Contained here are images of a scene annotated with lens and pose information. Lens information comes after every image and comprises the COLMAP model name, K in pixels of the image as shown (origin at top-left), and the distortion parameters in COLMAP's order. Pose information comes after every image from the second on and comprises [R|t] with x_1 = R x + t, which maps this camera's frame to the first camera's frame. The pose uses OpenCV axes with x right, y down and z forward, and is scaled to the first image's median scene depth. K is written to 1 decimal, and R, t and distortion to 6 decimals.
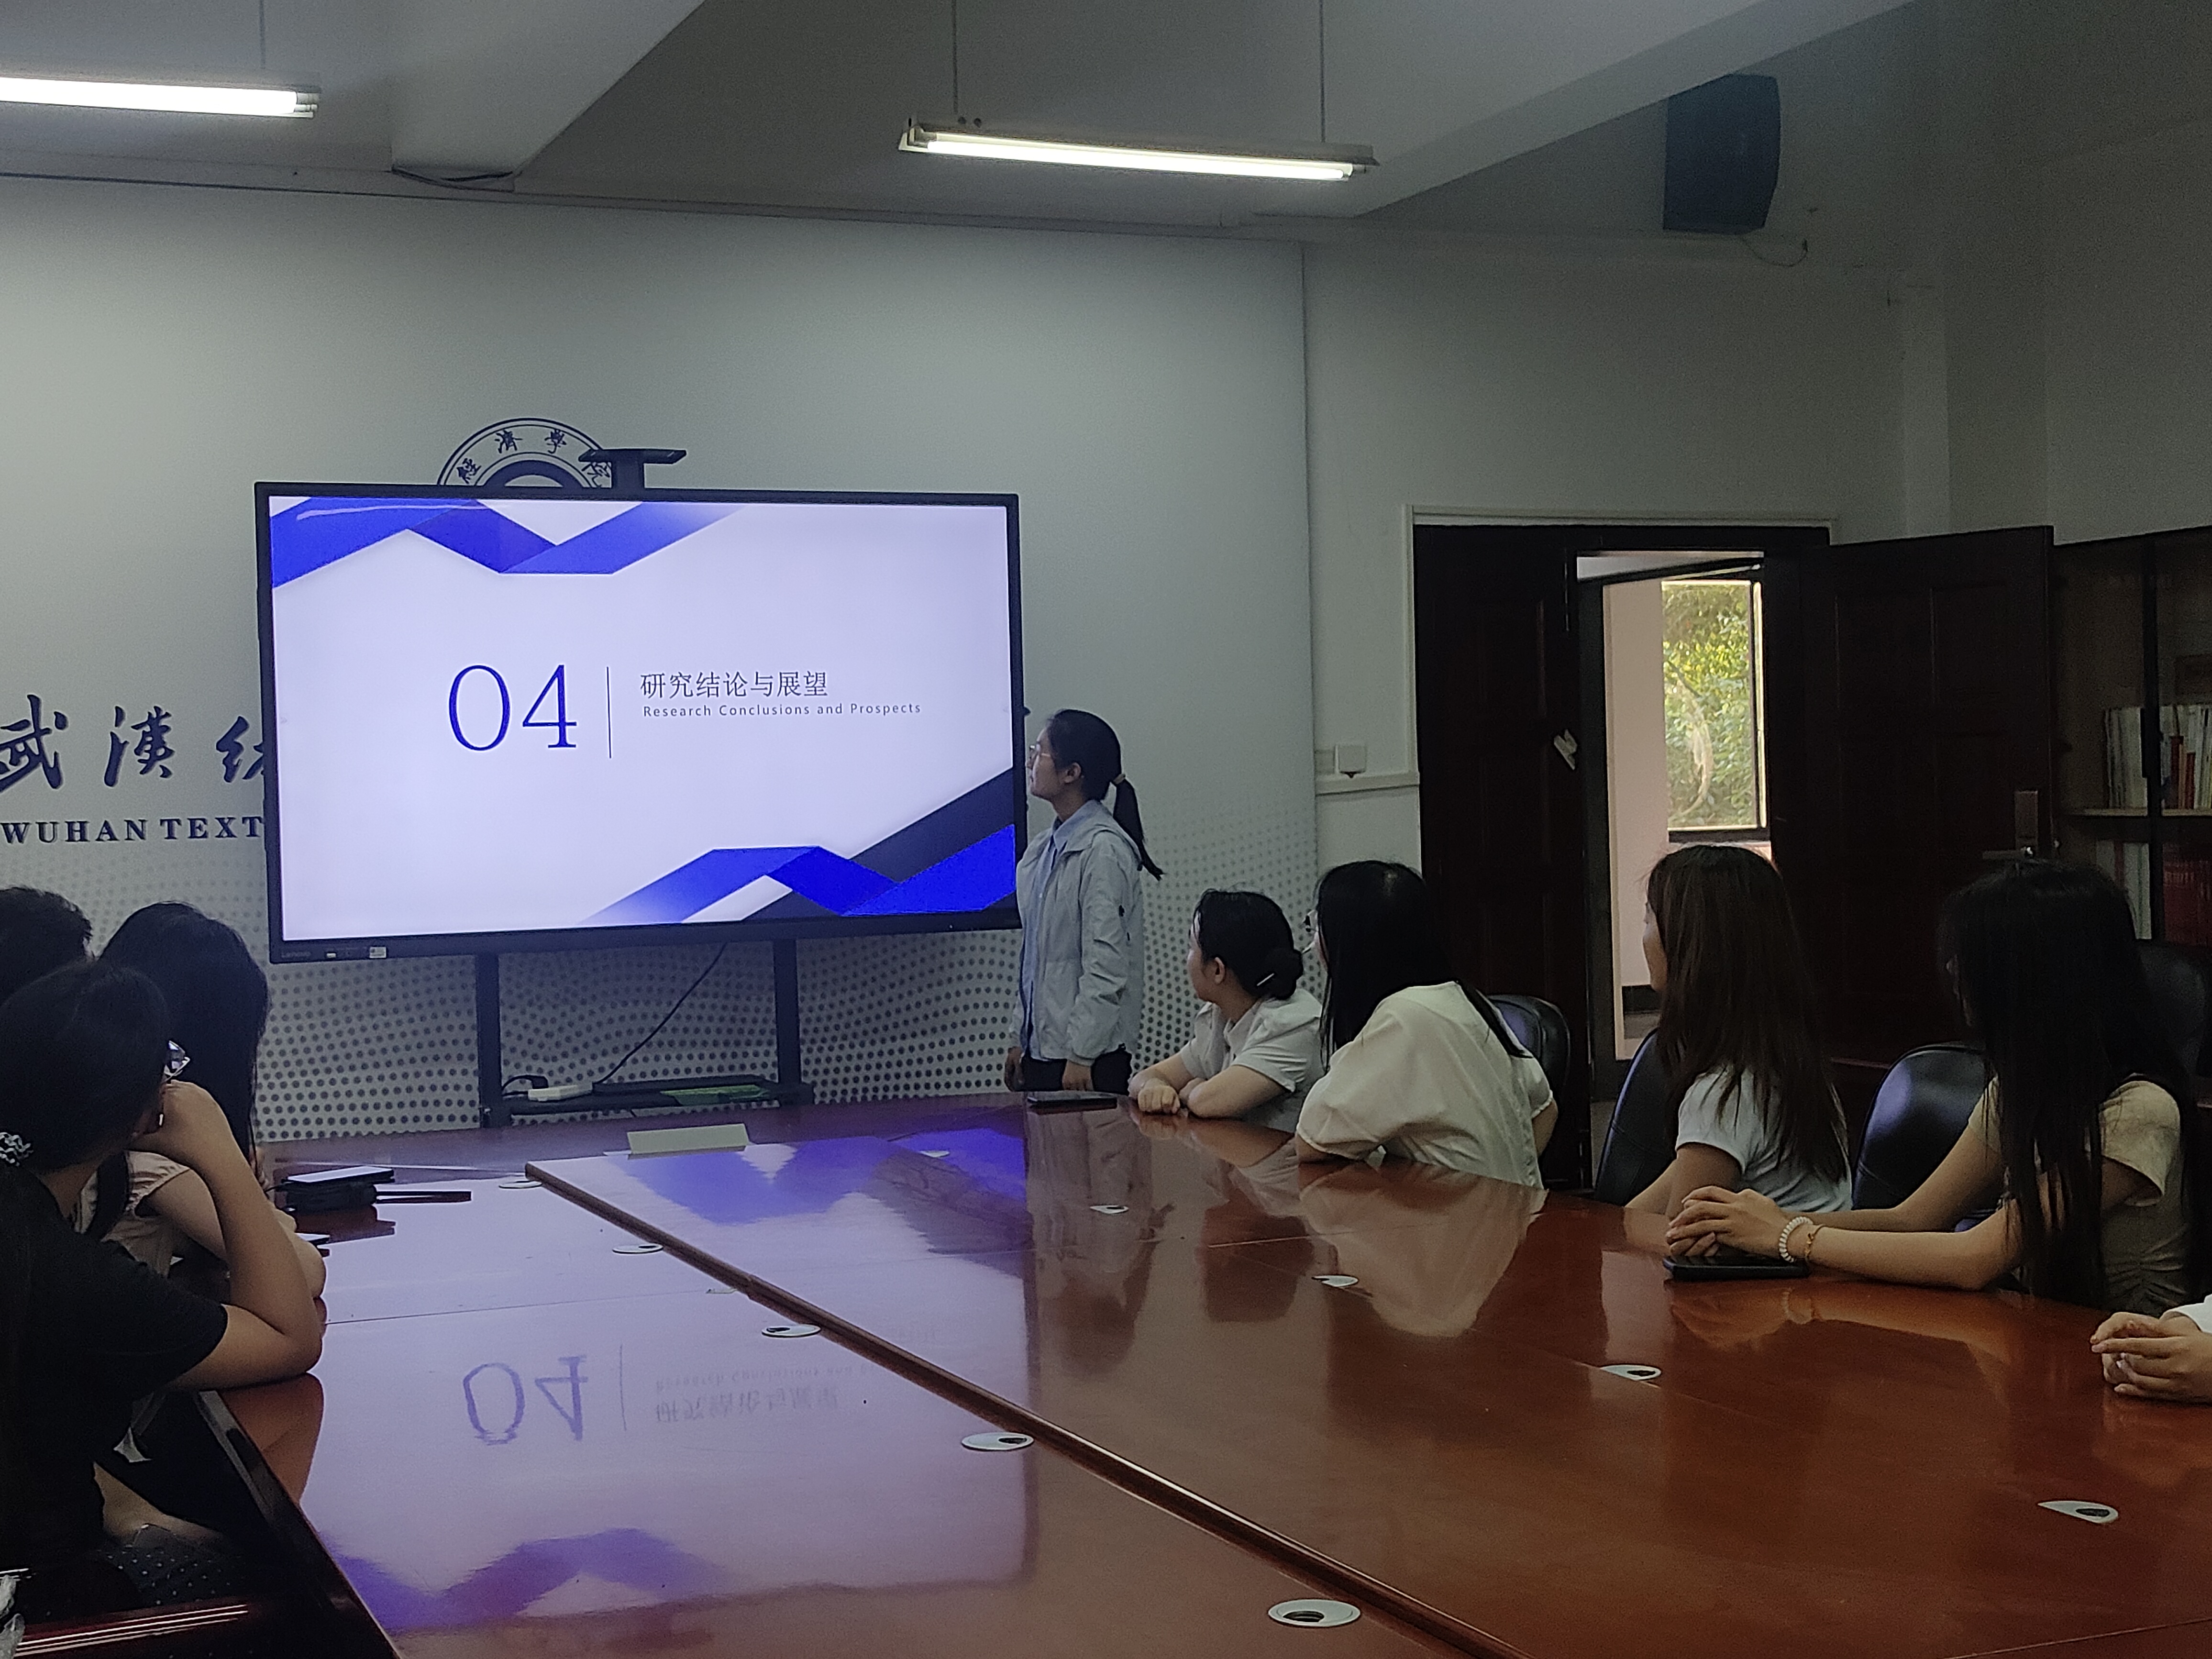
lens RADIAL K [[2976.7, 0, 1100.9], [0, 2976.7, 863.2], [0, 0, 1]] dist [0.041015, 0.000000]
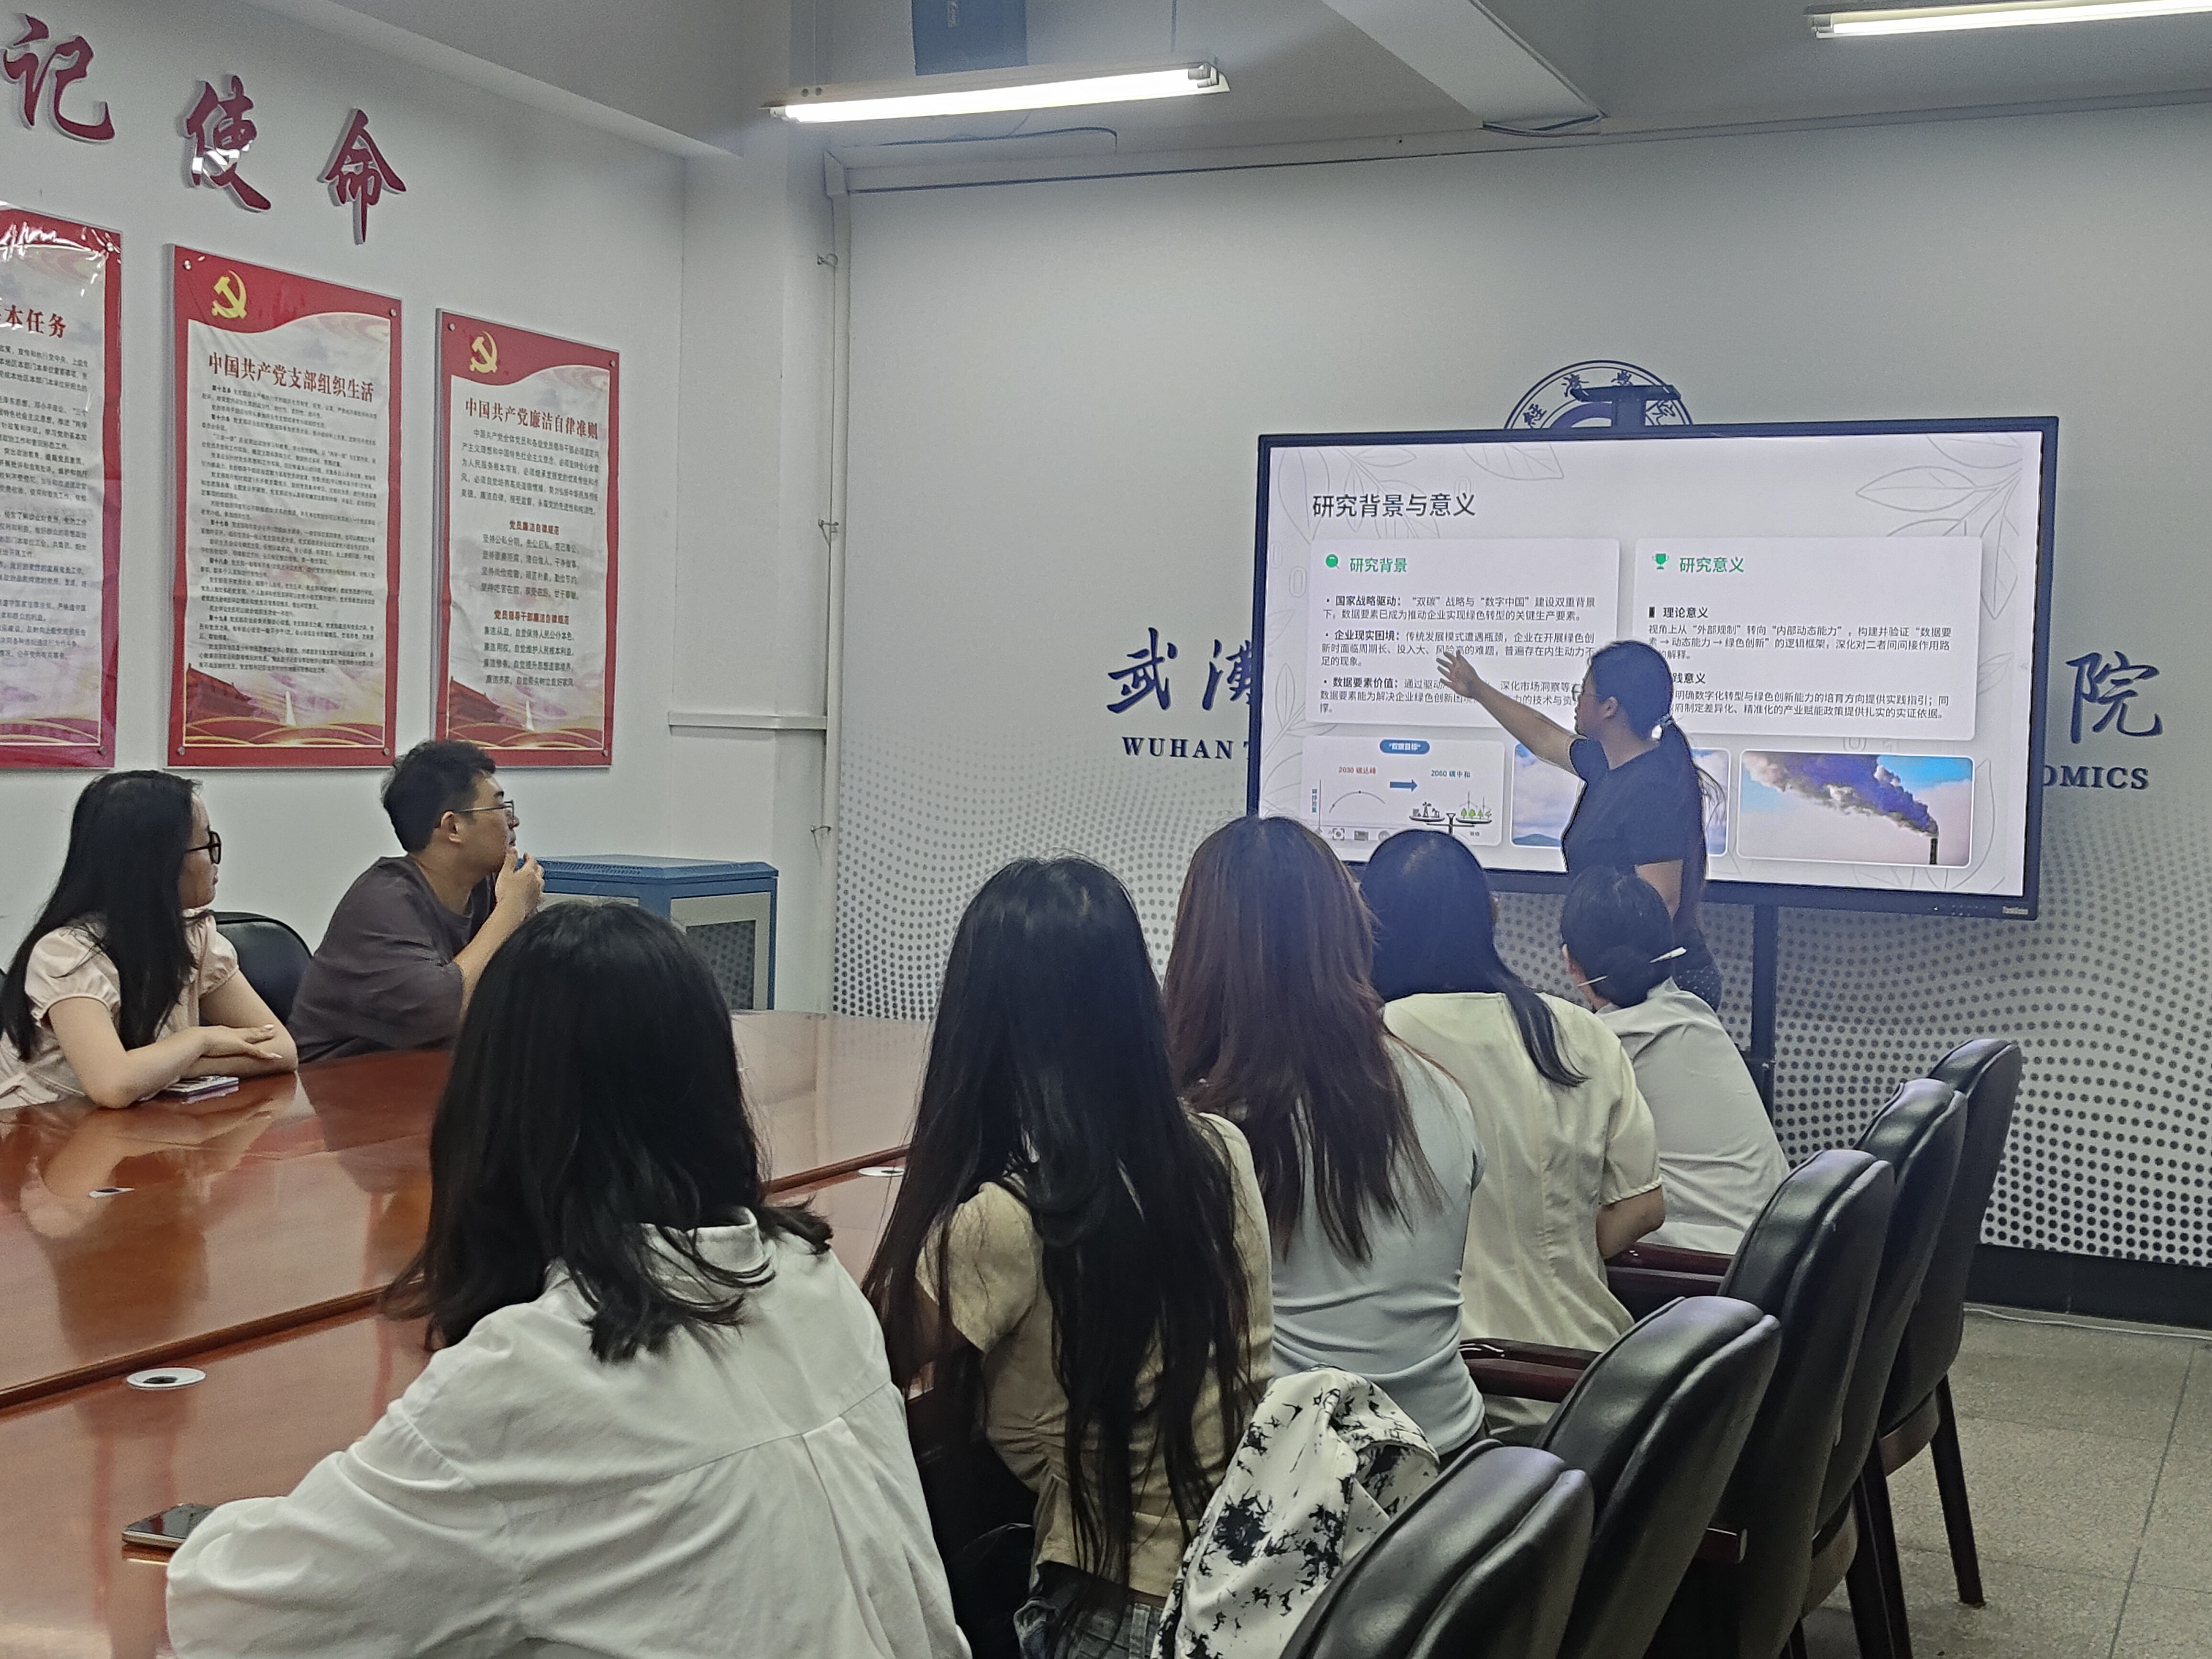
lens RADIAL K [[2734.2, 0, 1091.9], [0, 2734.2, 846.7], [0, 0, 1]] dist [0.050087, 0.000000]
pose [[0.667323, 0.079859, -0.740474, 0.398699], [-0.067948, 0.996616, 0.046249, -0.018502], [0.741662, 0.019451, 0.670492, 0.269084]]
